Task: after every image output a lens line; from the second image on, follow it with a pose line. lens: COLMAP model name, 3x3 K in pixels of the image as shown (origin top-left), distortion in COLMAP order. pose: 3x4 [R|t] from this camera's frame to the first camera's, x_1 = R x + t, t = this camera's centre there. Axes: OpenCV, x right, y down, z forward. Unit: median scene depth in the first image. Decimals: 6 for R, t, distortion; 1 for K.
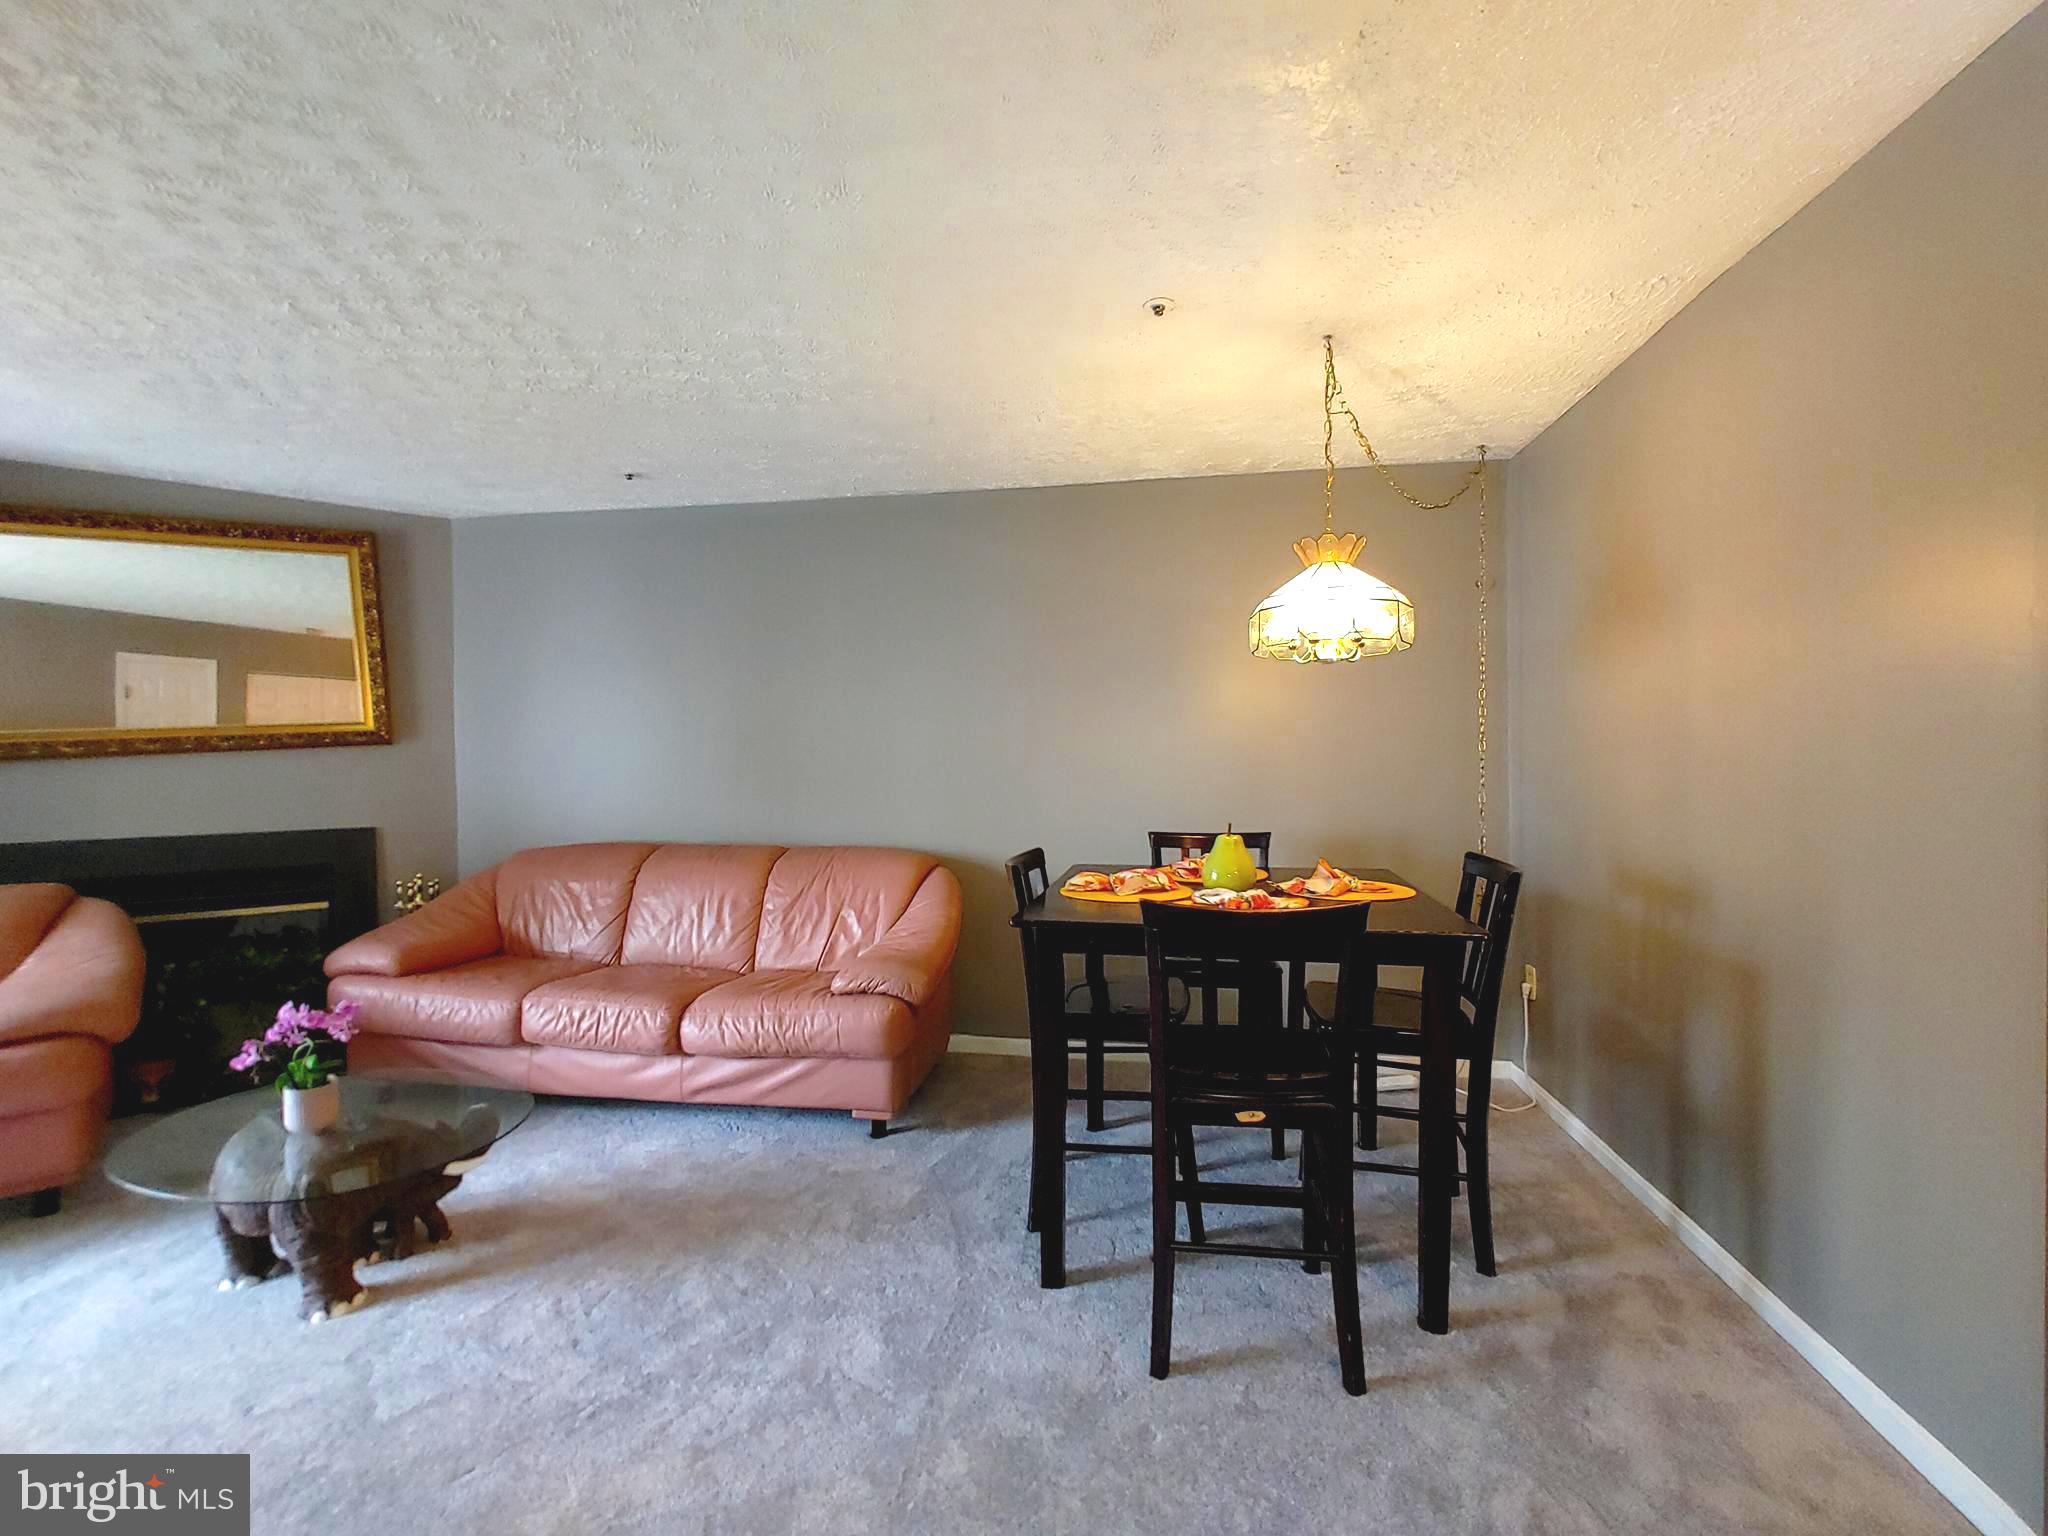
lens RADIAL K [[866.8, 0, 1035.1], [0, 866.8, 770.7], [0, 0, 1]] dist [0.002093, 0.000564]
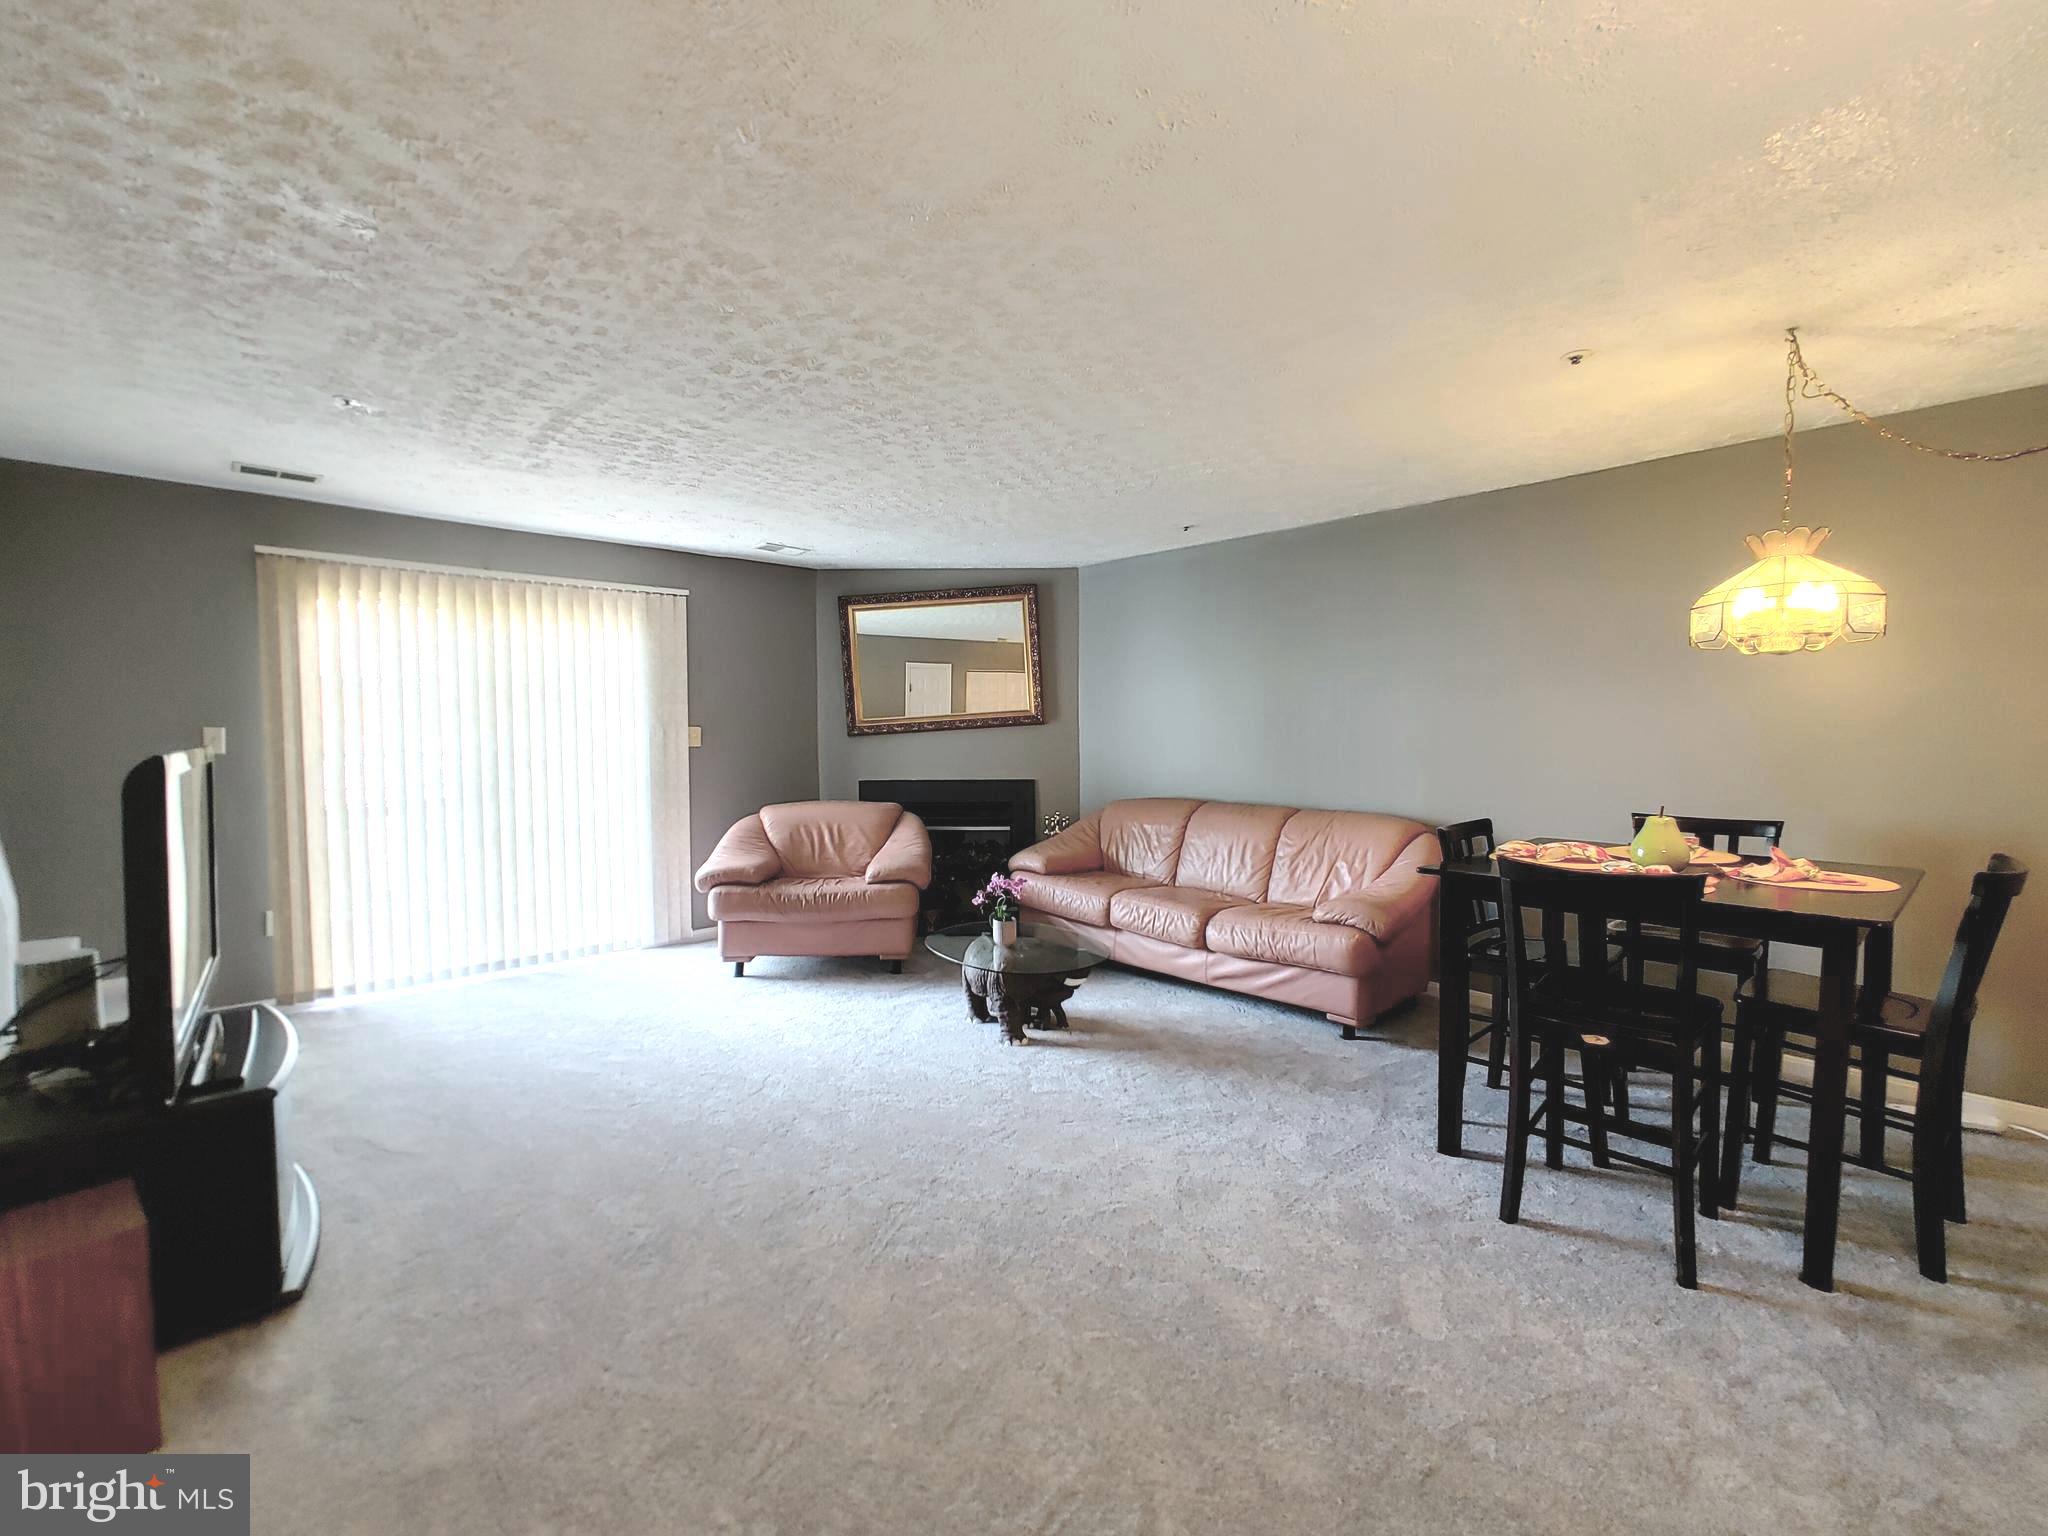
lens RADIAL K [[866.8, 0, 1035.1], [0, 866.8, 770.7], [0, 0, 1]] dist [0.002093, 0.000564]
pose [[0.795806, 0.032928, -0.604656, 0.224640], [-0.010381, 0.999116, 0.040746, -0.016852], [0.605463, -0.026149, 0.795444, -0.293555]]
